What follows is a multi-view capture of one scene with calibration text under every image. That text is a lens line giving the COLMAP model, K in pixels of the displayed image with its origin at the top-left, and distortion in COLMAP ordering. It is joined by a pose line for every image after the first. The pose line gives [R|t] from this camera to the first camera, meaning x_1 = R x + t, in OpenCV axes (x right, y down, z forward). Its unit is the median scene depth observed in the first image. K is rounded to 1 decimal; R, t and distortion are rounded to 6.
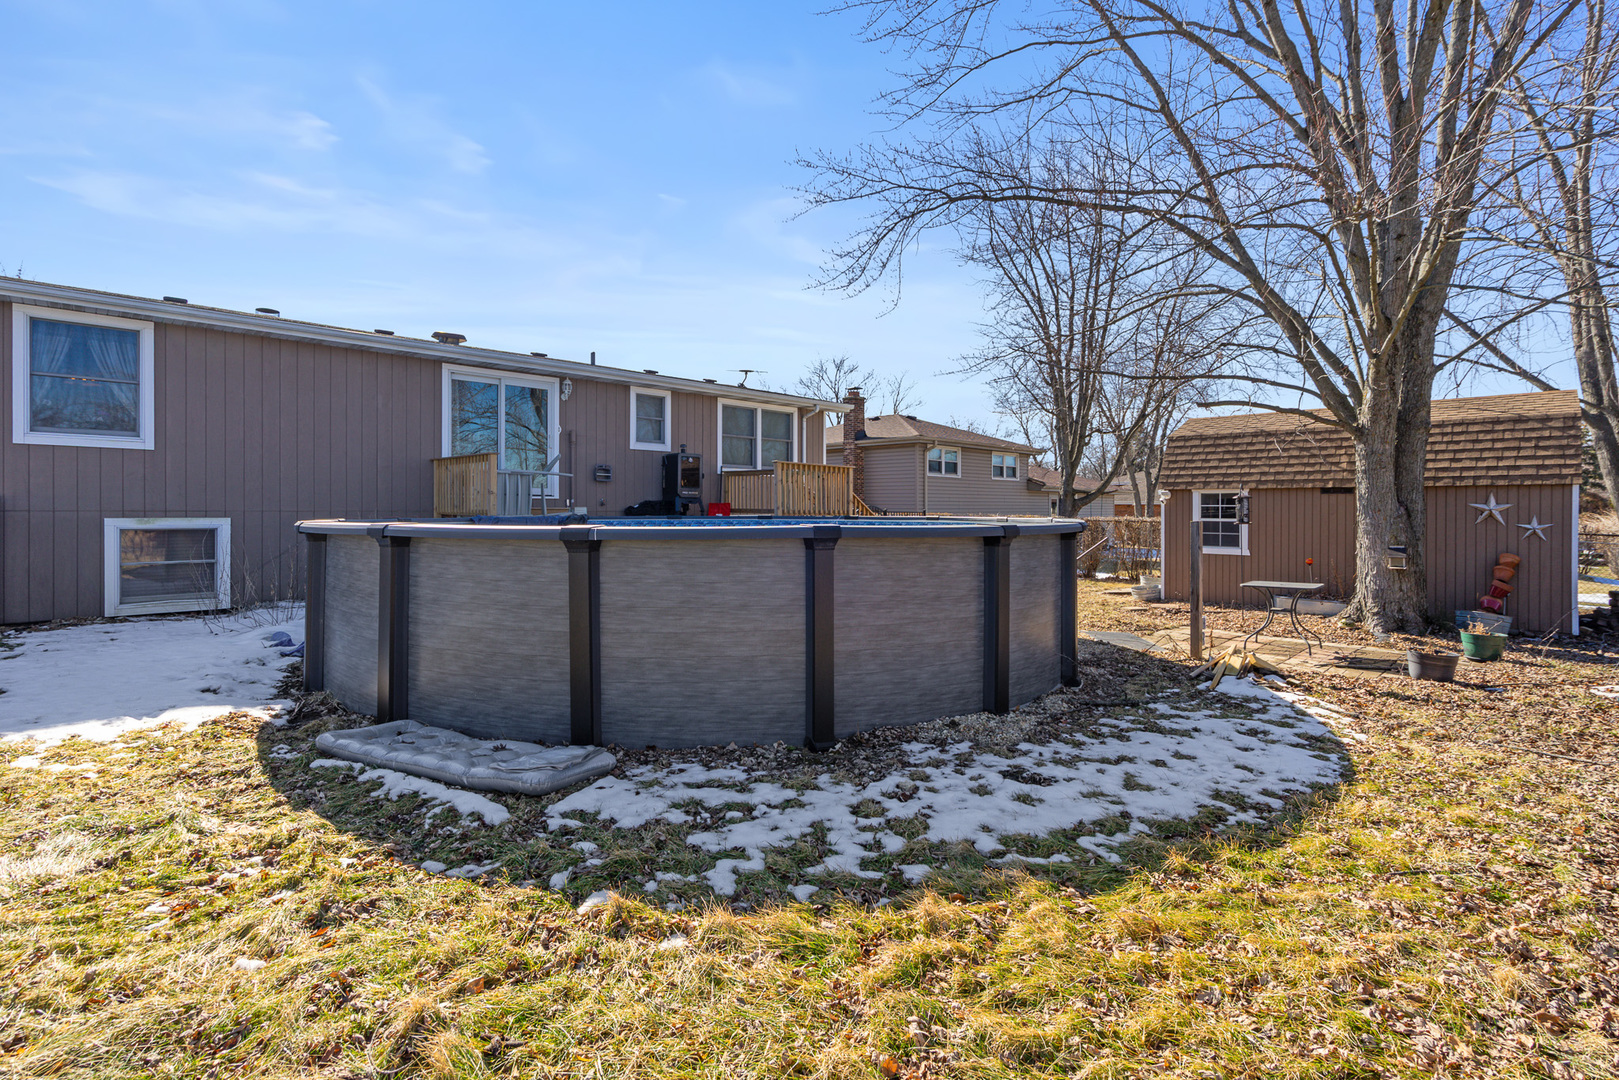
lens RADIAL K [[736.6, 0, 805.8], [0, 736.6, 528.4], [0, 0, 1]] dist [-0.002502, -0.000109]
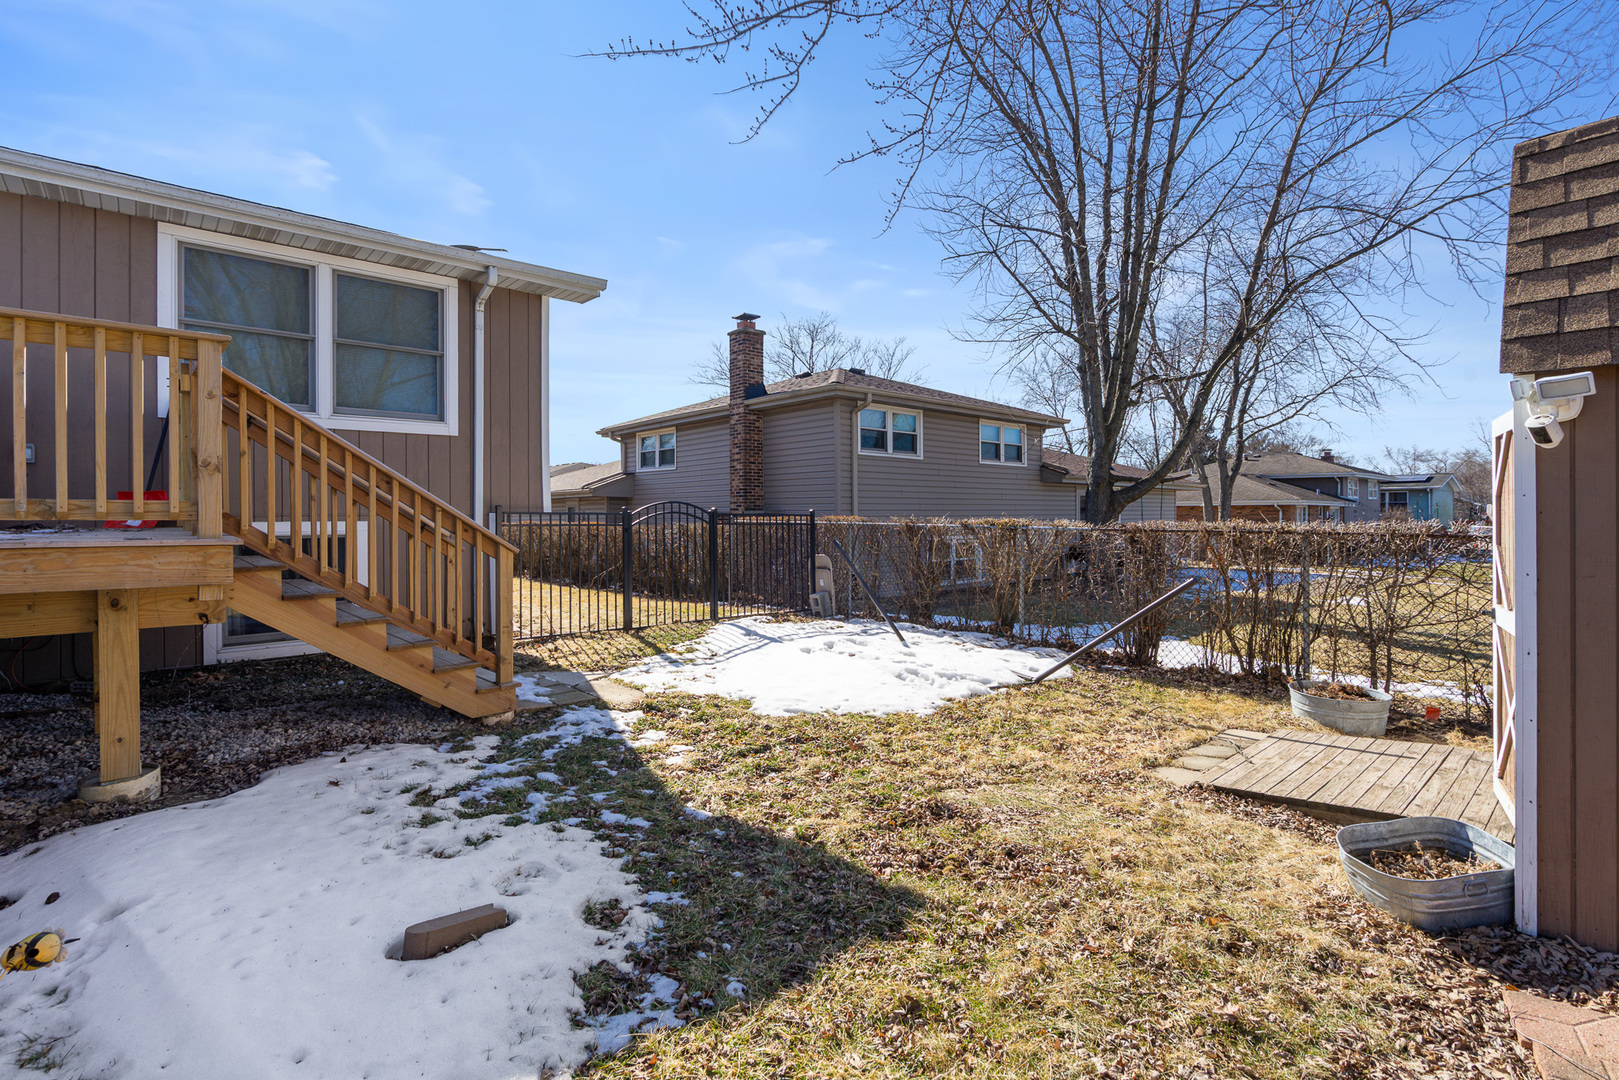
lens RADIAL K [[733.5, 0, 809.5], [0, 733.5, 540.0], [0, 0, 1]] dist [-0.003821, -0.000289]
pose [[0.998311, -0.007845, -0.057556, 0.151345], [0.008034, 0.999963, 0.003050, -0.005268], [0.057530, -0.003507, 0.998338, 0.390379]]
